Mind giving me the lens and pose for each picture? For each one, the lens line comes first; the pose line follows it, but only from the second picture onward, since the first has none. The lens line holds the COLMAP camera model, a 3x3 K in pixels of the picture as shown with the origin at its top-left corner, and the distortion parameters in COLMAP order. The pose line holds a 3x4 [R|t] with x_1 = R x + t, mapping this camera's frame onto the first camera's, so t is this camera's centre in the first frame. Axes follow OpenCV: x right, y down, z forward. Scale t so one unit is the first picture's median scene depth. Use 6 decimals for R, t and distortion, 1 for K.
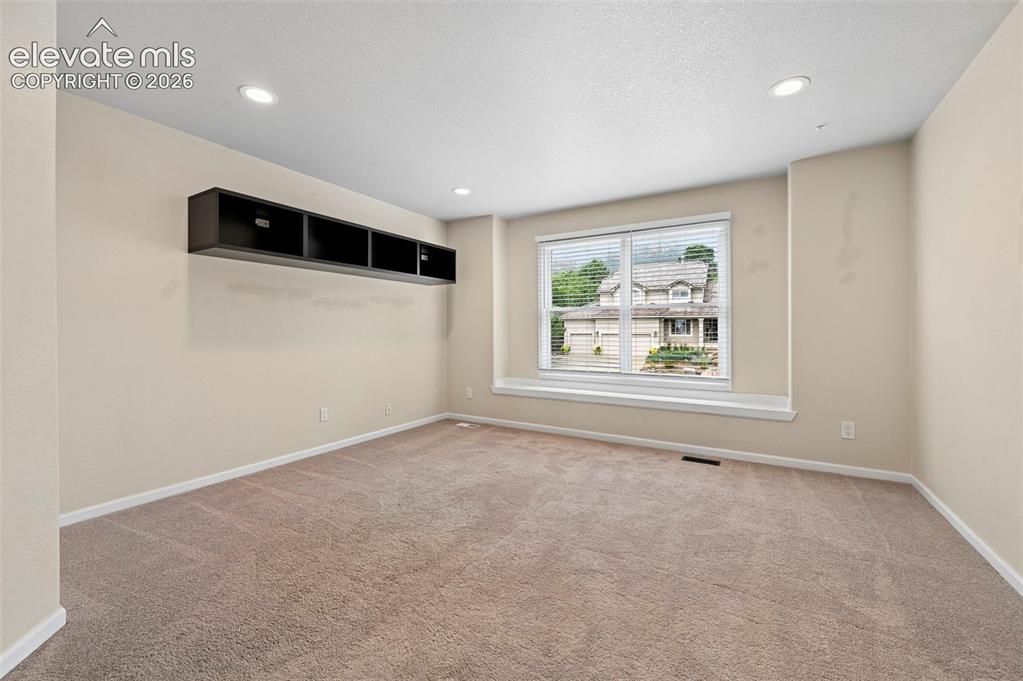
lens RADIAL K [[413.6, 0, 511.5], [0, 413.6, 340.5], [0, 0, 1]] dist [0.047079, -0.000072]
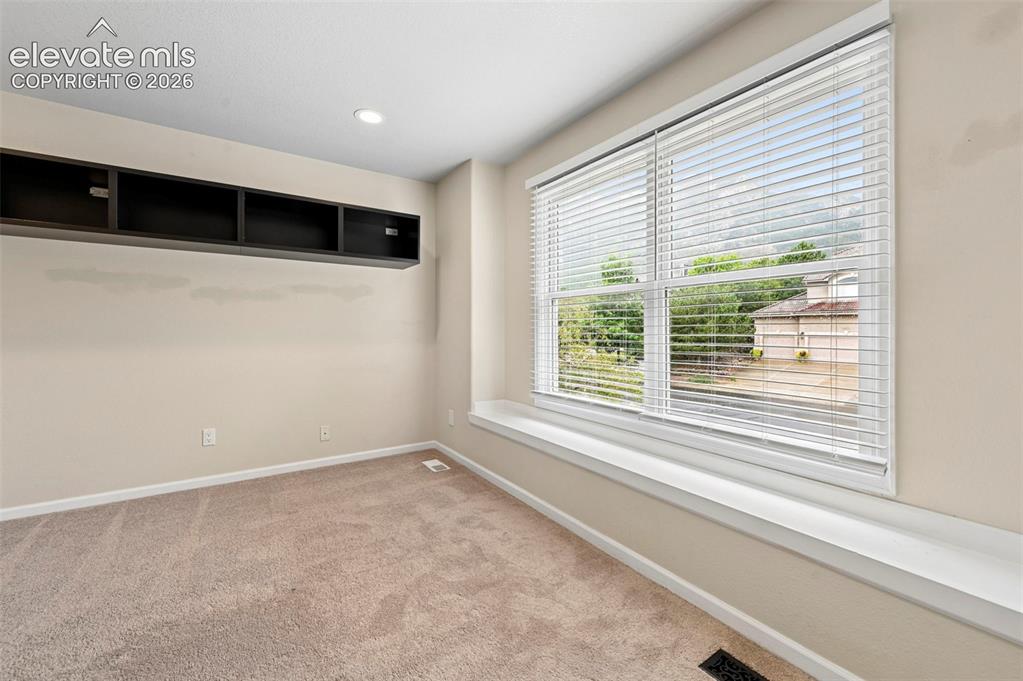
lens RADIAL K [[405.3, 0, 511.5], [0, 405.3, 340.5], [0, 0, 1]] dist [0.011314, 0.000134]
pose [[0.903435, 0.011675, -0.428566, 0.373505], [-0.012146, 0.999925, 0.001636, -0.010659], [0.428553, 0.003728, 0.903509, 0.535781]]
